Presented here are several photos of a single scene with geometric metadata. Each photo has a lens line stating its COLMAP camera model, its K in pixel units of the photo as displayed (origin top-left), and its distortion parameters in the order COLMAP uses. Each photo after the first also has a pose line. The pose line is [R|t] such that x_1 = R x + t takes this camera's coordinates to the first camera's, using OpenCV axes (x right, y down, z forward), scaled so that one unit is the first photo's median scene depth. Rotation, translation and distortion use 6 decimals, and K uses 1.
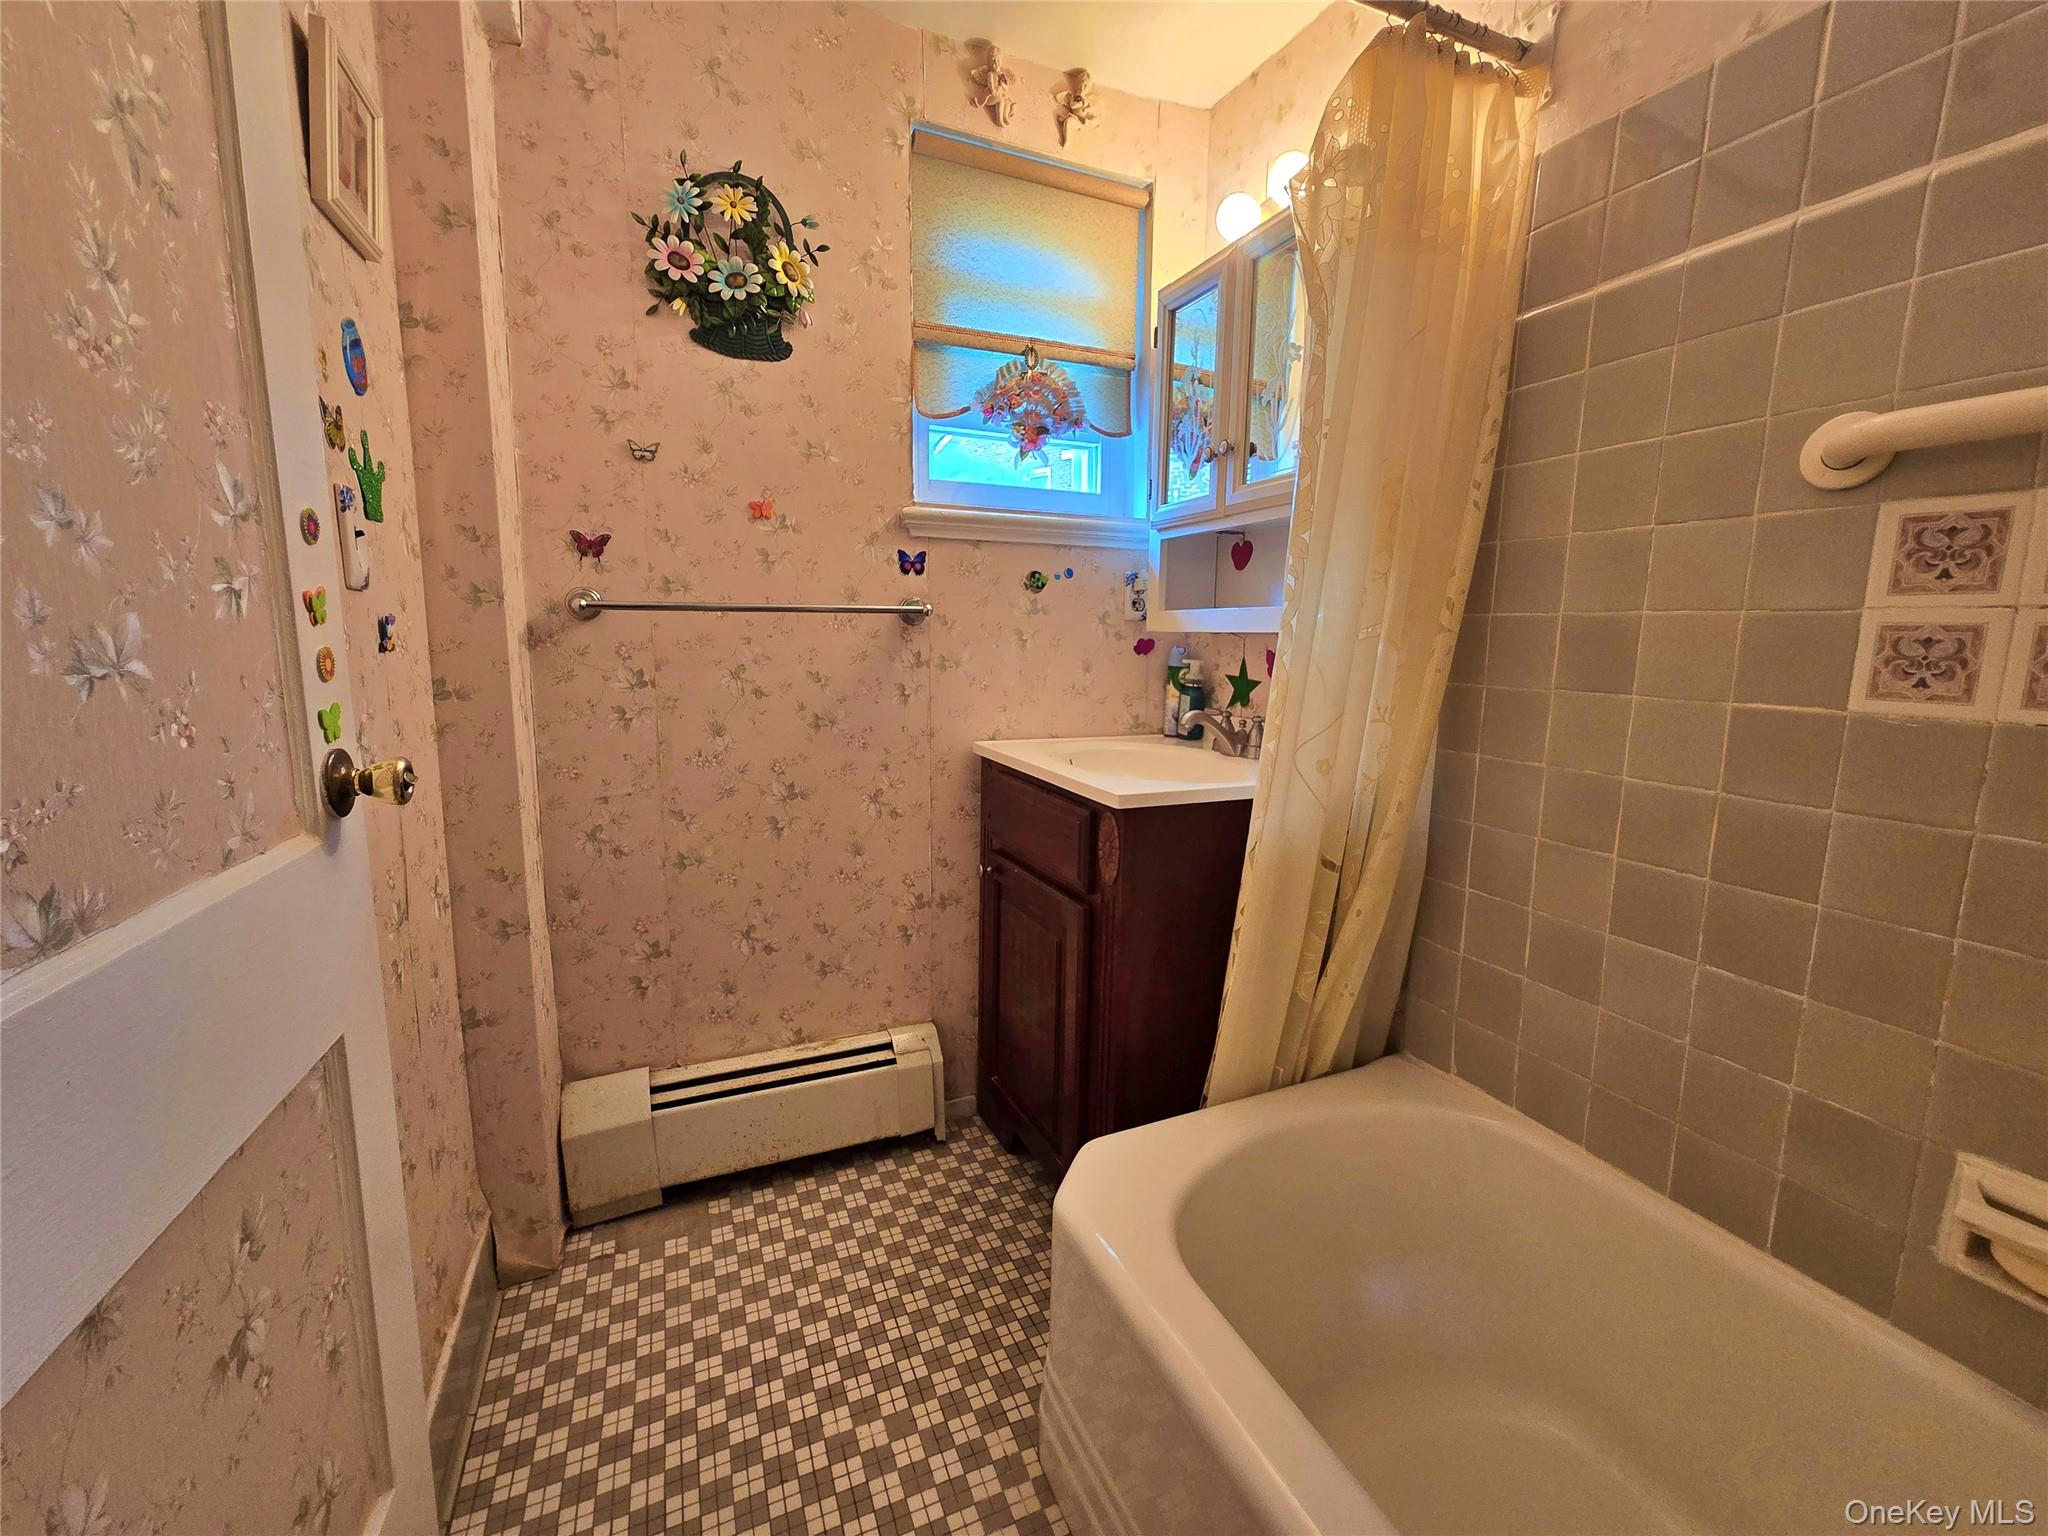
lens RADIAL K [[836.8, 0, 1025.8], [0, 836.8, 750.1], [0, 0, 1]] dist [-0.000689, 0.000306]
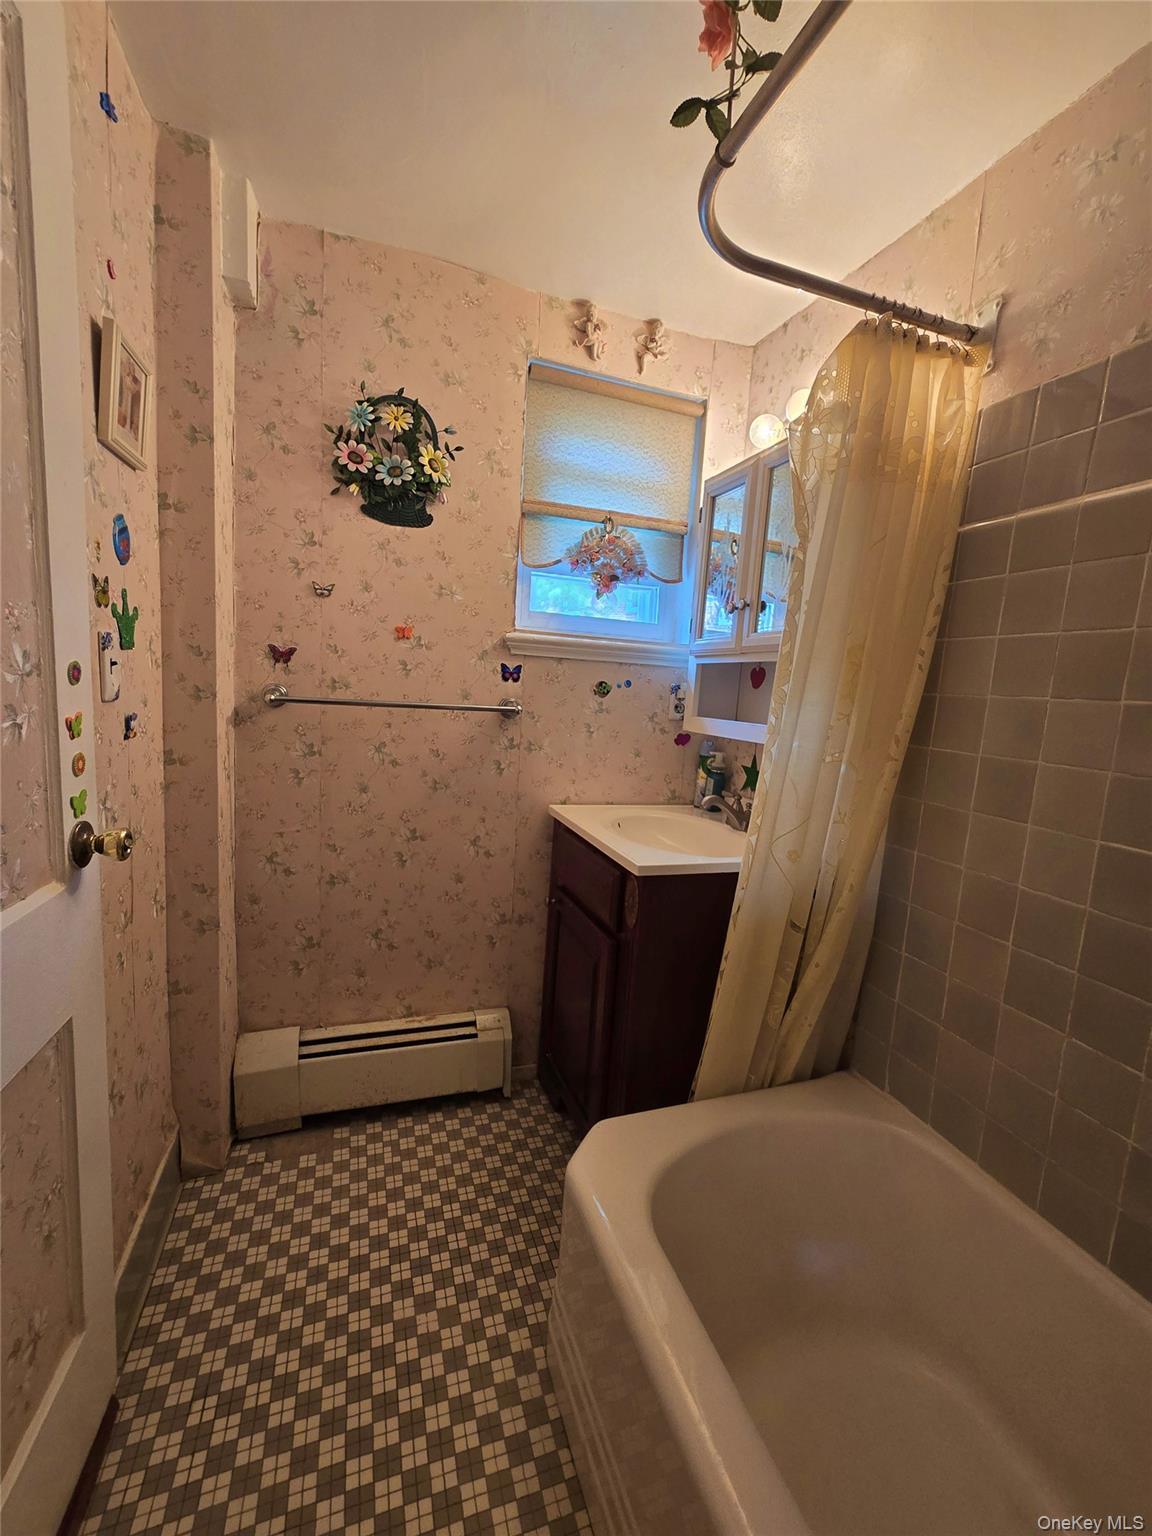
lens RADIAL K [[627.6, 0, 567.2], [0, 627.6, 779.6], [0, 0, 1]] dist [-0.000689, 0.000306]
pose [[0.995962, 0.060418, -0.066399, 0.051983], [-0.061511, 0.998000, -0.014542, -0.060843], [0.065388, 0.018568, 0.997687, -0.025340]]
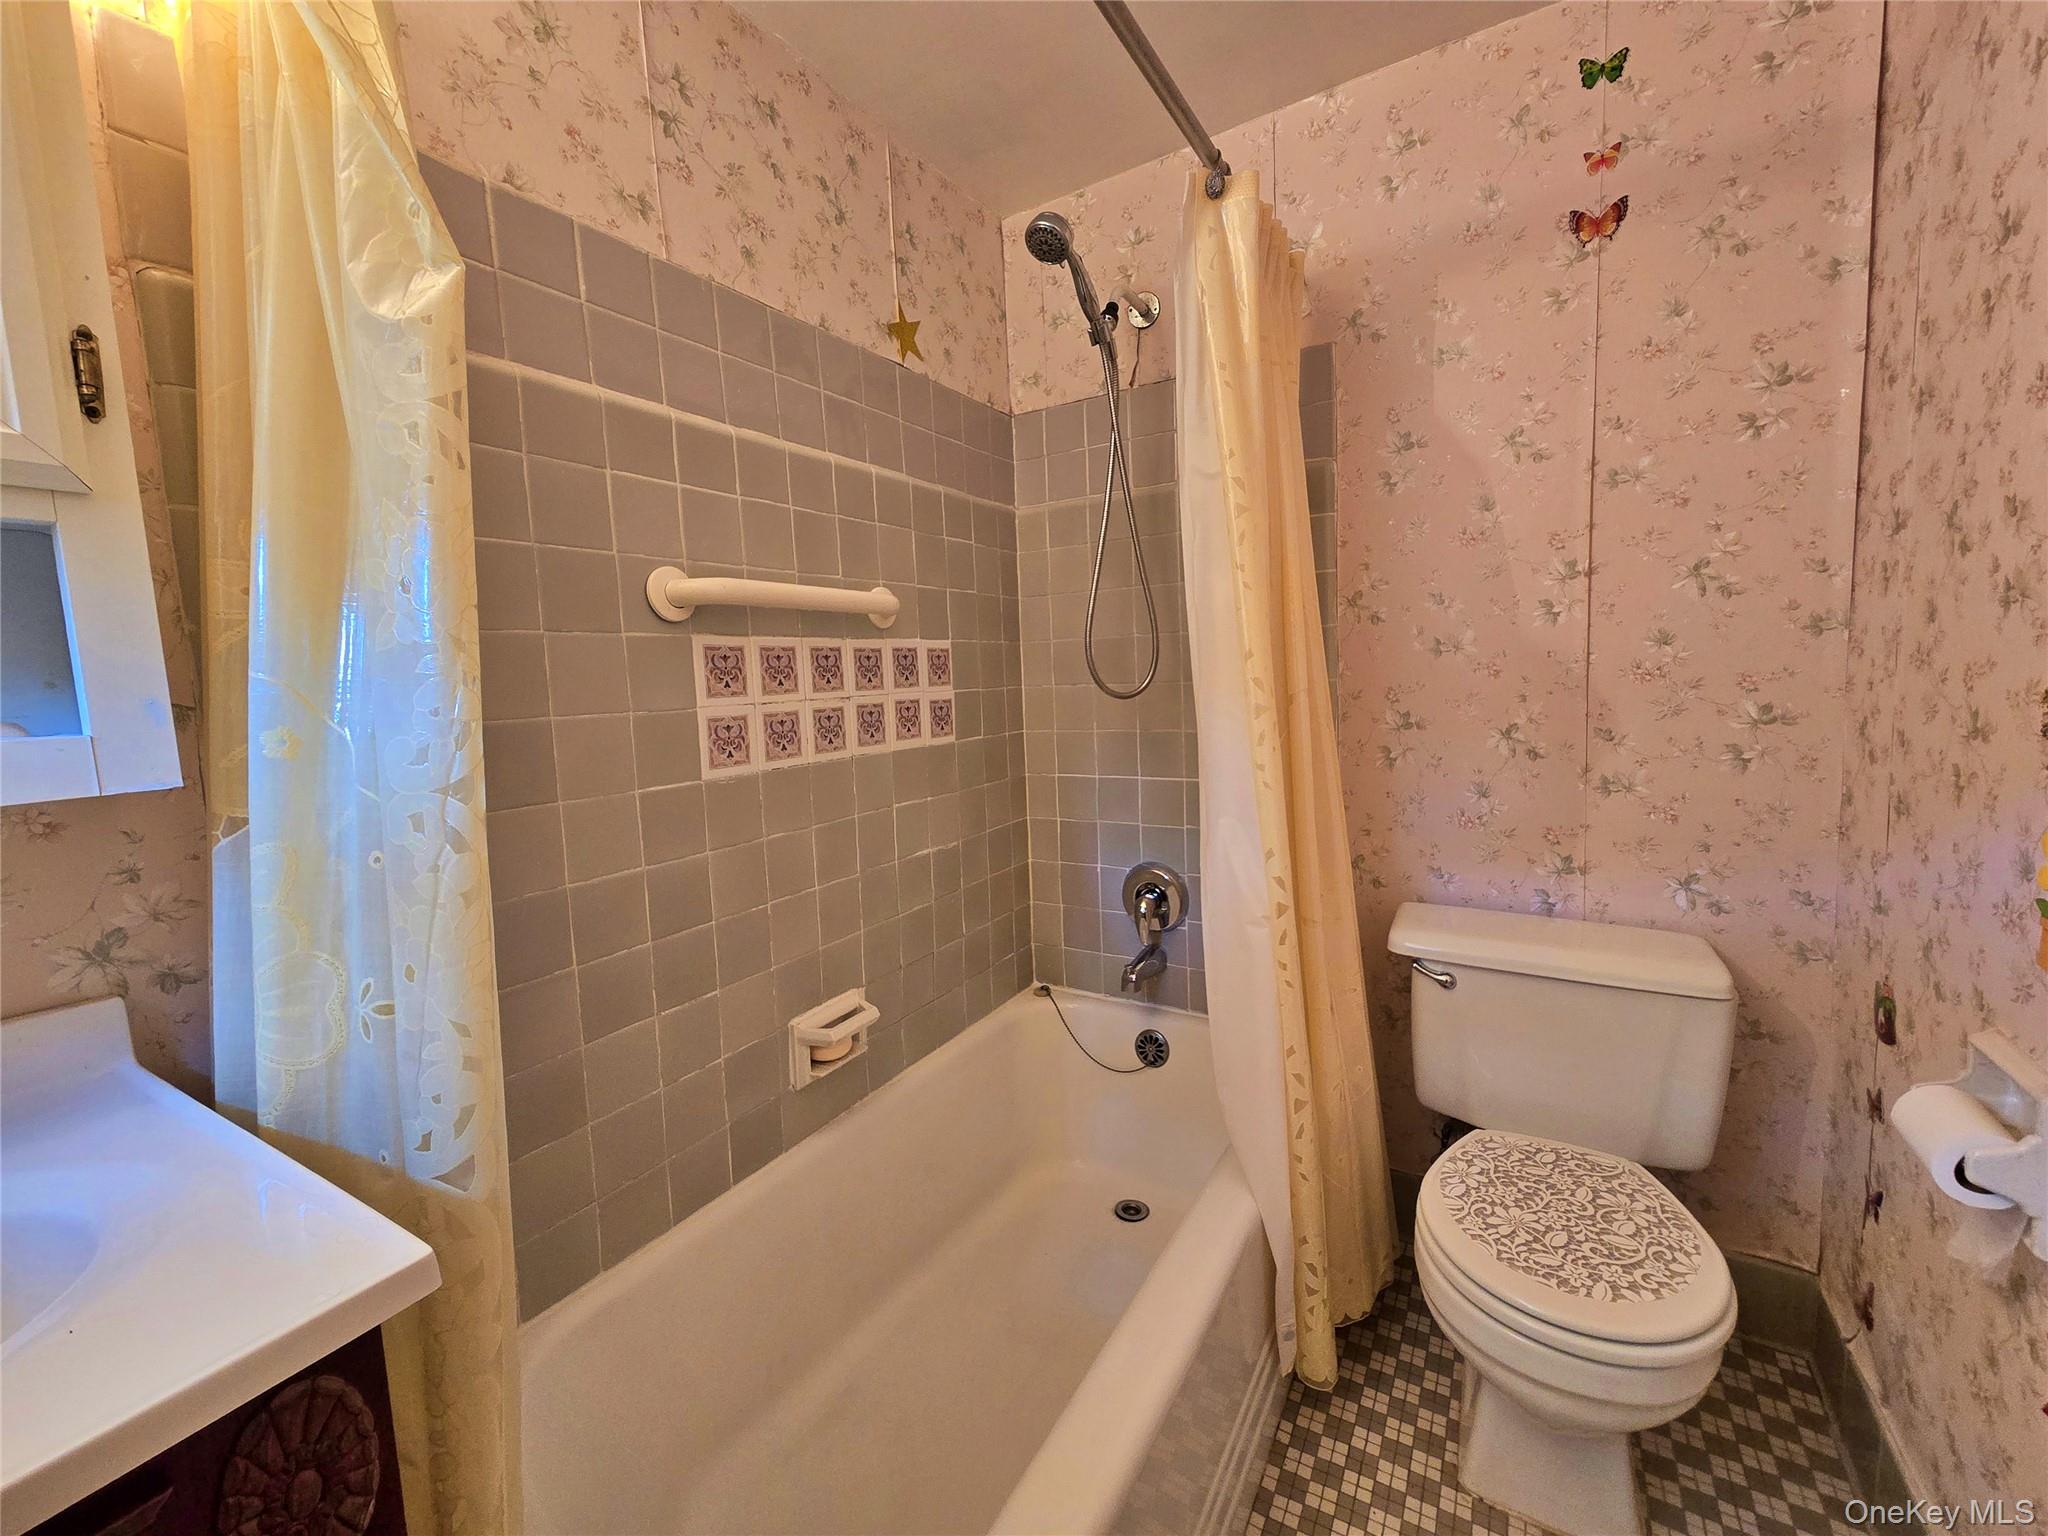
lens RADIAL K [[836.8, 0, 1011.0], [0, 836.8, 761.8], [0, 0, 1]] dist [-0.000689, 0.000306]
pose [[-0.568321, -0.064109, 0.820306, -0.279249], [0.163698, 0.968221, 0.189082, -0.156966], [-0.806359, 0.241741, -0.539765, 0.813786]]
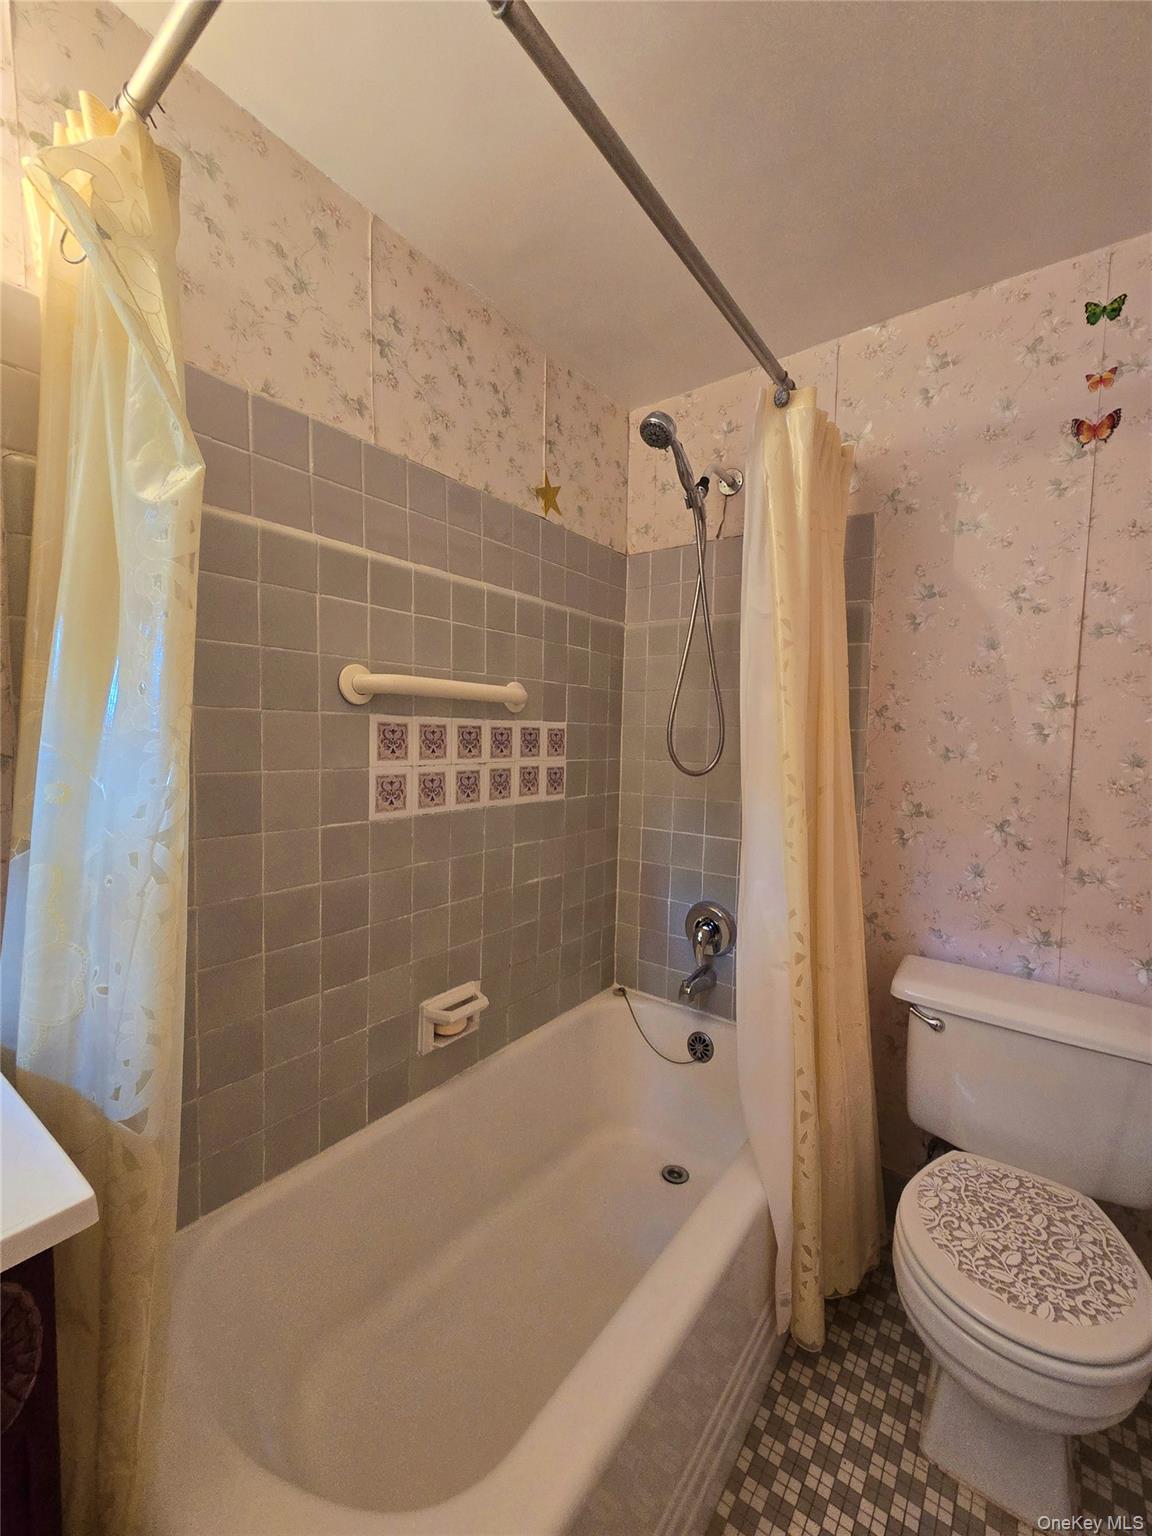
lens RADIAL K [[627.6, 0, 572.0], [0, 627.6, 776.0], [0, 0, 1]] dist [-0.000689, 0.000306]
pose [[-0.487488, -0.073200, 0.870056, -0.290273], [0.109714, 0.983446, 0.144212, -0.183897], [-0.866209, 0.165759, -0.471387, 0.767229]]
